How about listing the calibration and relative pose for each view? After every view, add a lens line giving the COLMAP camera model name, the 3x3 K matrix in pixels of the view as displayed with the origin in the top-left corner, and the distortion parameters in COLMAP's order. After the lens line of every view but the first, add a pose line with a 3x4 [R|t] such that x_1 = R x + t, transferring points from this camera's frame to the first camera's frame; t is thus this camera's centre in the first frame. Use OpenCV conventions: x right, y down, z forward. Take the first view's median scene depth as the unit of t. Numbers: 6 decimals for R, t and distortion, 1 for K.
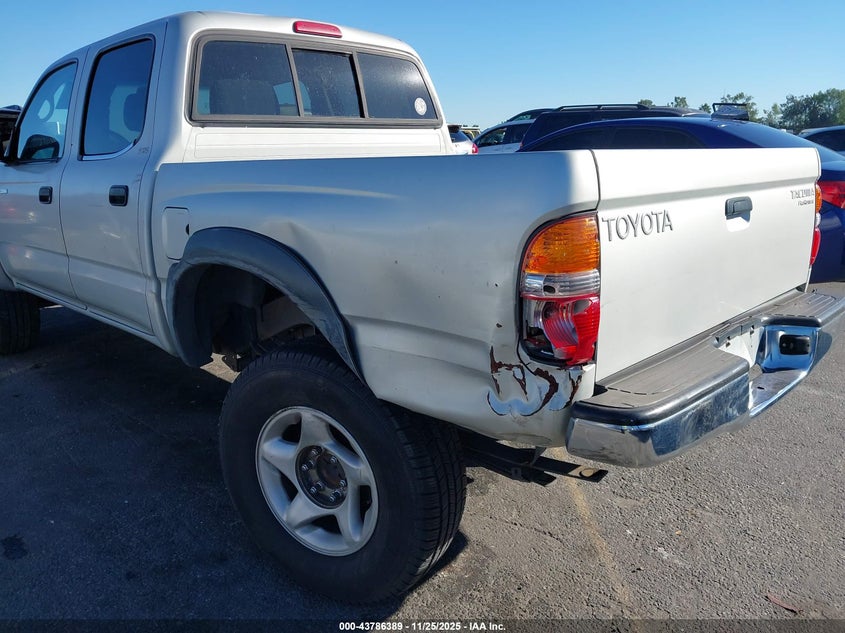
lens RADIAL K [[679.9, 0, 423.9], [0, 679.9, 322.1], [0, 0, 1]] dist [0.010429, -0.032471]
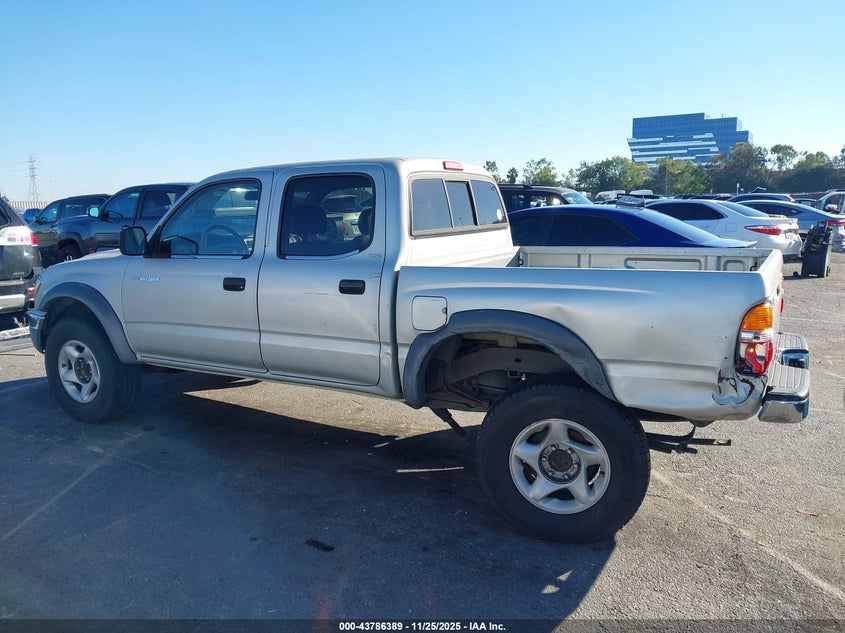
lens RADIAL K [[679.9, 0, 420.5], [0, 679.9, 313.5], [0, 0, 1]] dist [0.010429, -0.032471]
pose [[0.968531, -0.036927, 0.246139, -0.815349], [0.059617, 0.994564, -0.085376, -0.004894], [-0.241648, 0.097363, 0.965467, -0.472605]]
